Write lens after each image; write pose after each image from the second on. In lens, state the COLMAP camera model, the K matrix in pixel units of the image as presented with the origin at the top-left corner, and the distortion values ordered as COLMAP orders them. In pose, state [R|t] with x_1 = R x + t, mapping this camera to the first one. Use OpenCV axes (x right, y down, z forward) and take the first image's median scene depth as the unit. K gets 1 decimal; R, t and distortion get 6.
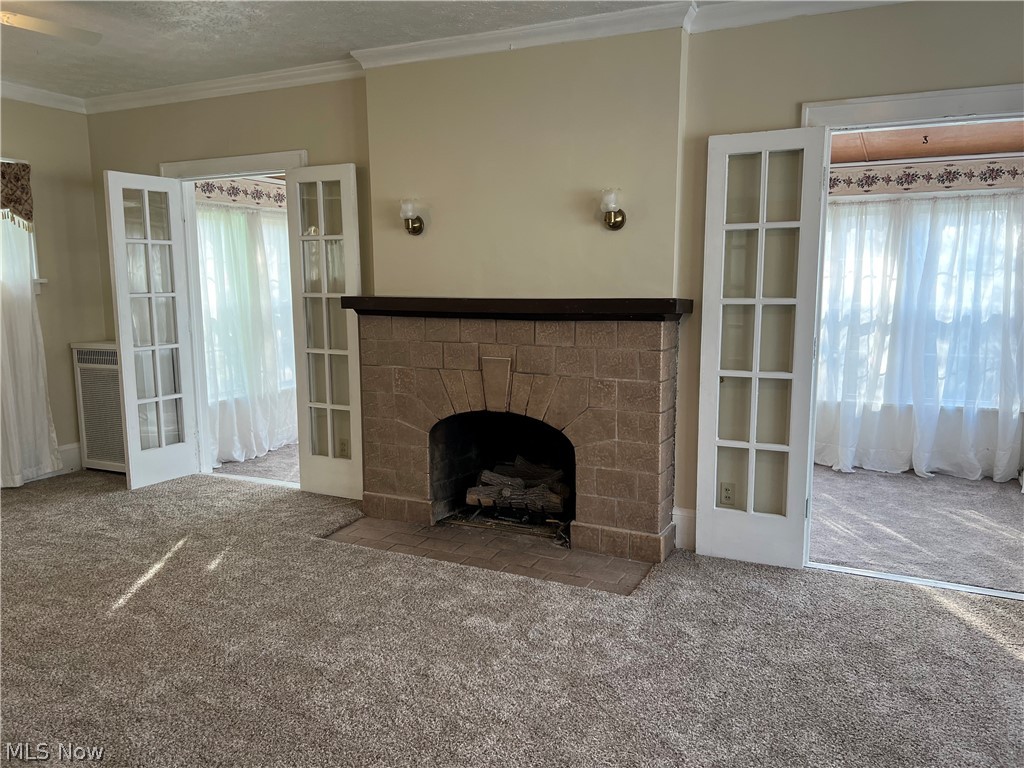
lens RADIAL K [[759.6, 0, 517.4], [0, 759.6, 391.4], [0, 0, 1]] dist [0.055080, -0.071012]
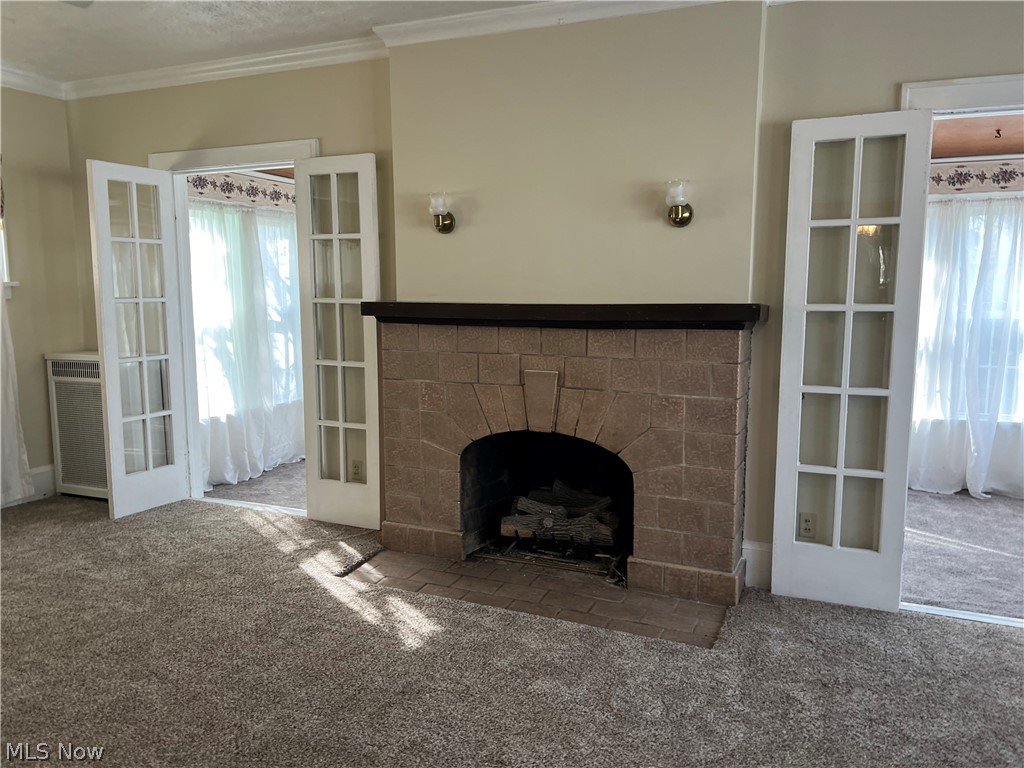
lens RADIAL K [[766.5, 0, 516.5], [0, 766.5, 387.4], [0, 0, 1]] dist [0.055172, -0.062066]
pose [[0.999484, -0.000582, 0.032106, -0.081149], [0.001146, 0.999845, -0.017563, -0.009217], [-0.032090, 0.017591, 0.999330, 0.104838]]
